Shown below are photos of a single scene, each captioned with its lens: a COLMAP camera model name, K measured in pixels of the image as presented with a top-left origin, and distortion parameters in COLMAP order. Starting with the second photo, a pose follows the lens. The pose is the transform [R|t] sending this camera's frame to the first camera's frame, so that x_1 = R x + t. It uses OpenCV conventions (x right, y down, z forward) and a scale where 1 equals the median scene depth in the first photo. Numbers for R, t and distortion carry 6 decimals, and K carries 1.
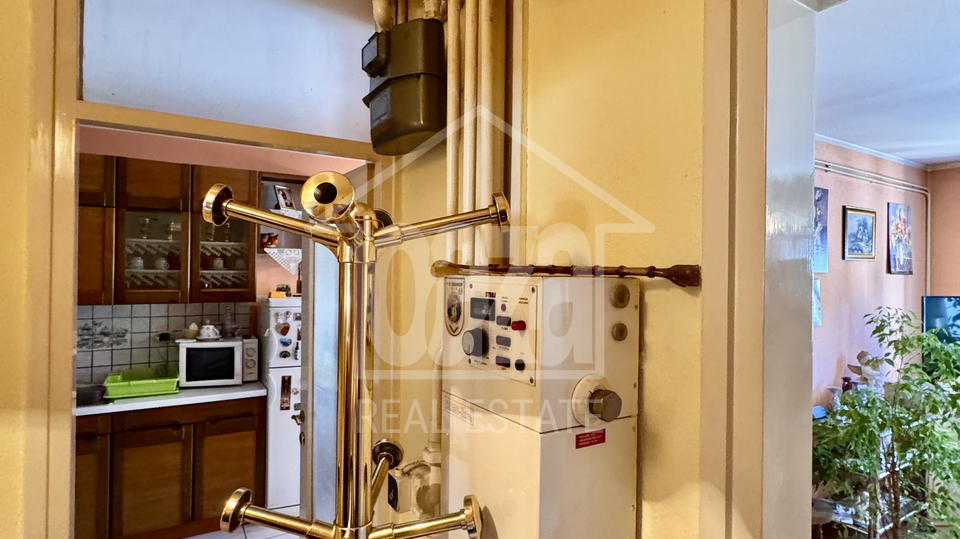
lens RADIAL K [[515.0, 0, 480.0], [0, 515.0, 269.5], [0, 0, 1]] dist [-0.004181, -0.000150]
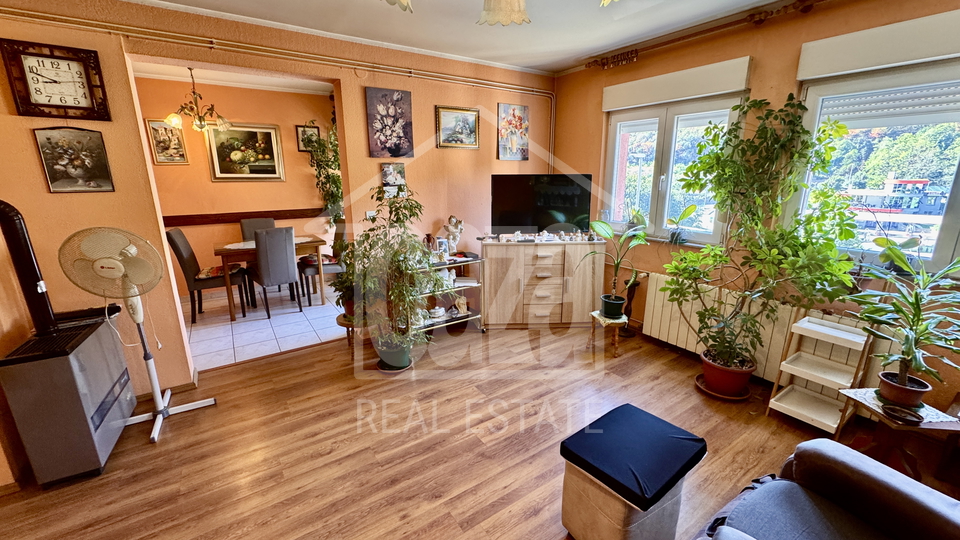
lens RADIAL K [[384.1, 0, 480.3], [0, 384.1, 268.8], [0, 0, 1]] dist [-0.005957, 0.000988]
pose [[0.998821, -0.027484, 0.040027, 0.810839], [0.016504, 0.967465, 0.252465, 0.036687], [-0.045663, -0.251506, 0.966778, -0.064811]]
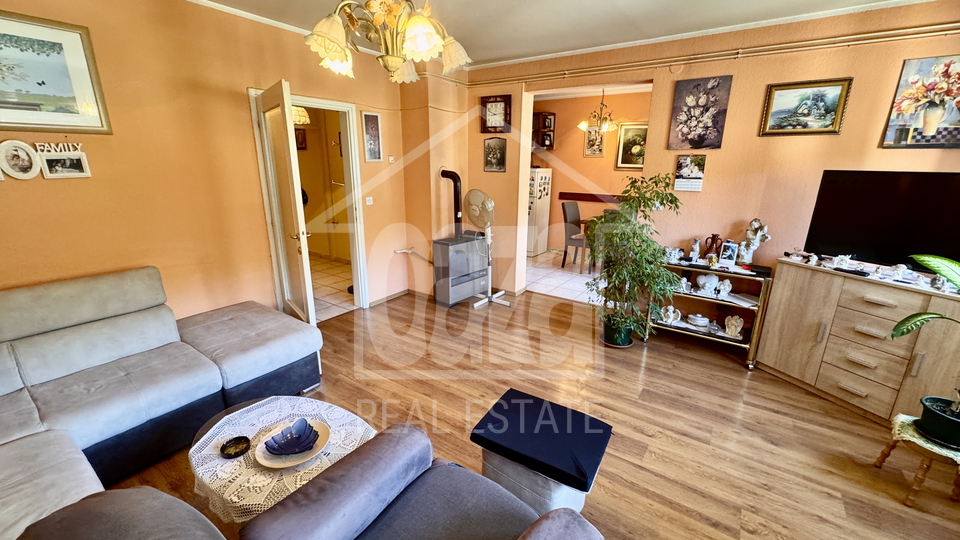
lens RADIAL K [[384.1, 0, 480.3], [0, 384.1, 268.8], [0, 0, 1]] dist [-0.005957, 0.000988]
pose [[0.400031, 0.237455, -0.885206, 1.343395], [0.001167, 0.965721, 0.259580, 0.044796], [0.916501, -0.104873, 0.386042, 0.083678]]
